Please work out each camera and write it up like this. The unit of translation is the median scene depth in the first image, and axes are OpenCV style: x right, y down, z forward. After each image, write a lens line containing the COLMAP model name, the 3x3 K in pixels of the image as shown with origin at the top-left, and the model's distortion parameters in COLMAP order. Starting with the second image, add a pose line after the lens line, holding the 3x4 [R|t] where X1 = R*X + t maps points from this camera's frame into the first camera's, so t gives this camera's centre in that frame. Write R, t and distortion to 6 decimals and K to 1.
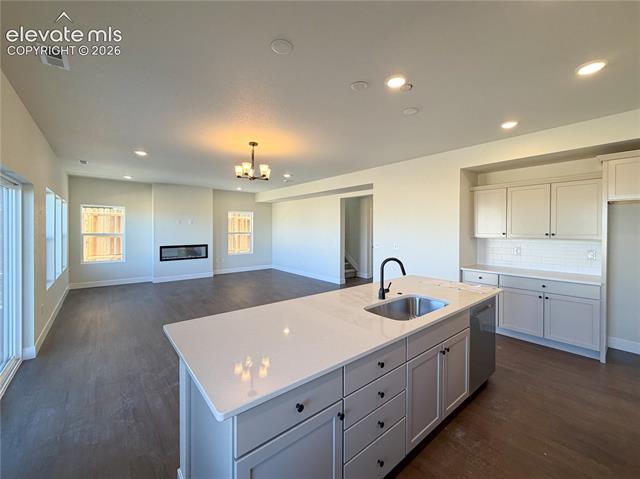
lens RADIAL K [[265.4, 0, 320.6], [0, 265.4, 234.5], [0, 0, 1]] dist [-0.000423, 0.000313]
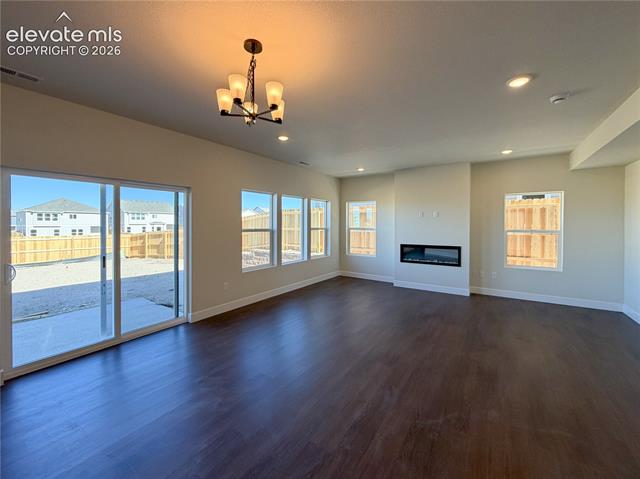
lens RADIAL K [[265.4, 0, 320.6], [0, 265.4, 234.5], [0, 0, 1]] dist [-0.000423, 0.000313]
pose [[0.279772, 0.038415, -0.959298, 0.128705], [-0.020127, 0.999214, 0.034144, -0.010035], [0.959856, 0.009755, 0.280325, 0.484197]]
